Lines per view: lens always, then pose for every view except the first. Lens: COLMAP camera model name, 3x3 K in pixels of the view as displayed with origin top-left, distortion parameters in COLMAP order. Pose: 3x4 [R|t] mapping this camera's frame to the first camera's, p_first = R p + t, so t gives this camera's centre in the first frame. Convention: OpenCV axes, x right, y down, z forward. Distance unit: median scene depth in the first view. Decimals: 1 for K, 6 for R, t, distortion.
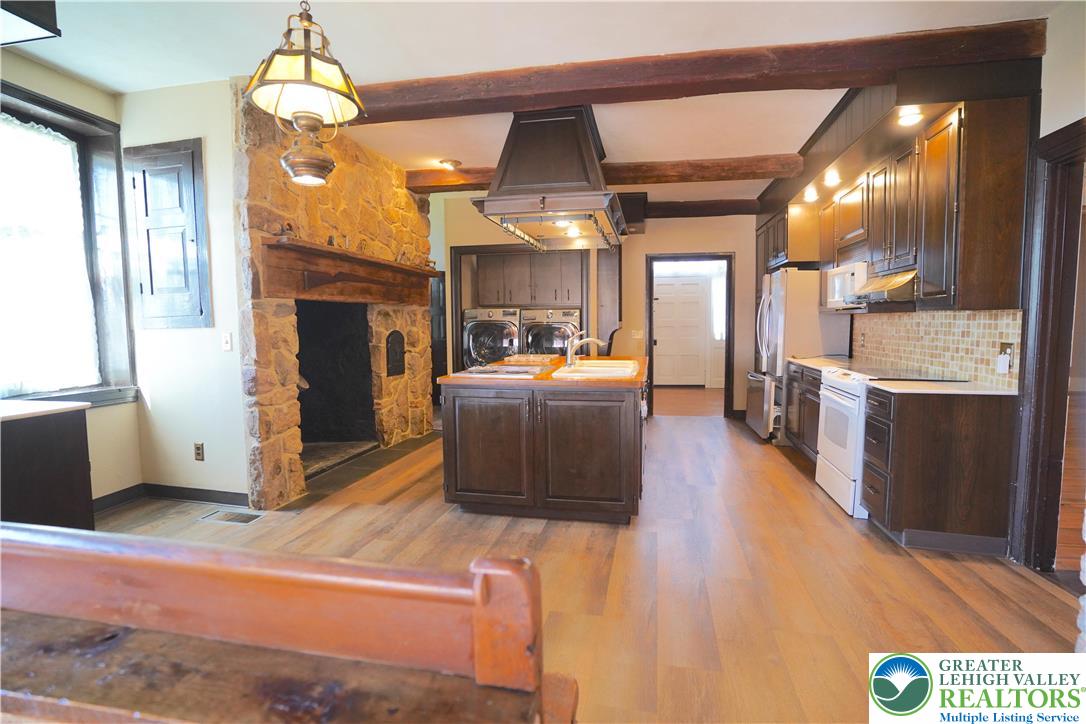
lens RADIAL K [[533.3, 0, 542.0], [0, 533.3, 357.6], [0, 0, 1]] dist [-0.082917, 0.034013]
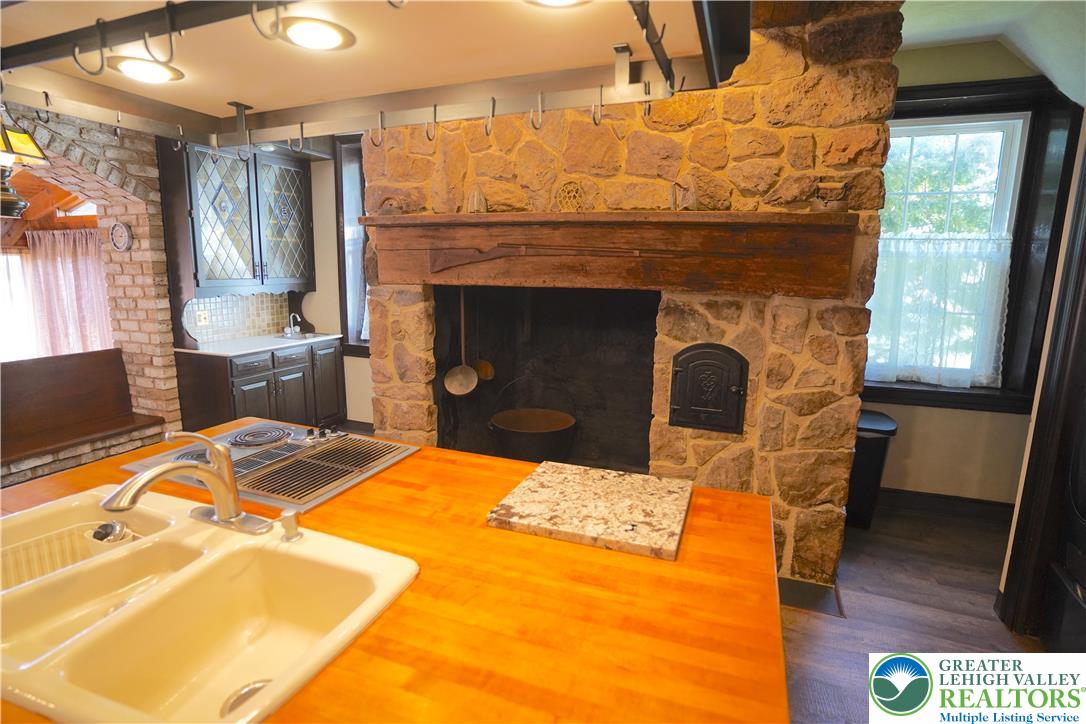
lens RADIAL K [[533.3, 0, 542.0], [0, 533.3, 357.6], [0, 0, 1]] dist [-0.082917, 0.034013]
pose [[-0.157119, 0.167960, -0.973192, 0.314985], [-0.082952, 0.979705, 0.182477, -0.154045], [0.984090, 0.109399, -0.139998, 1.210442]]
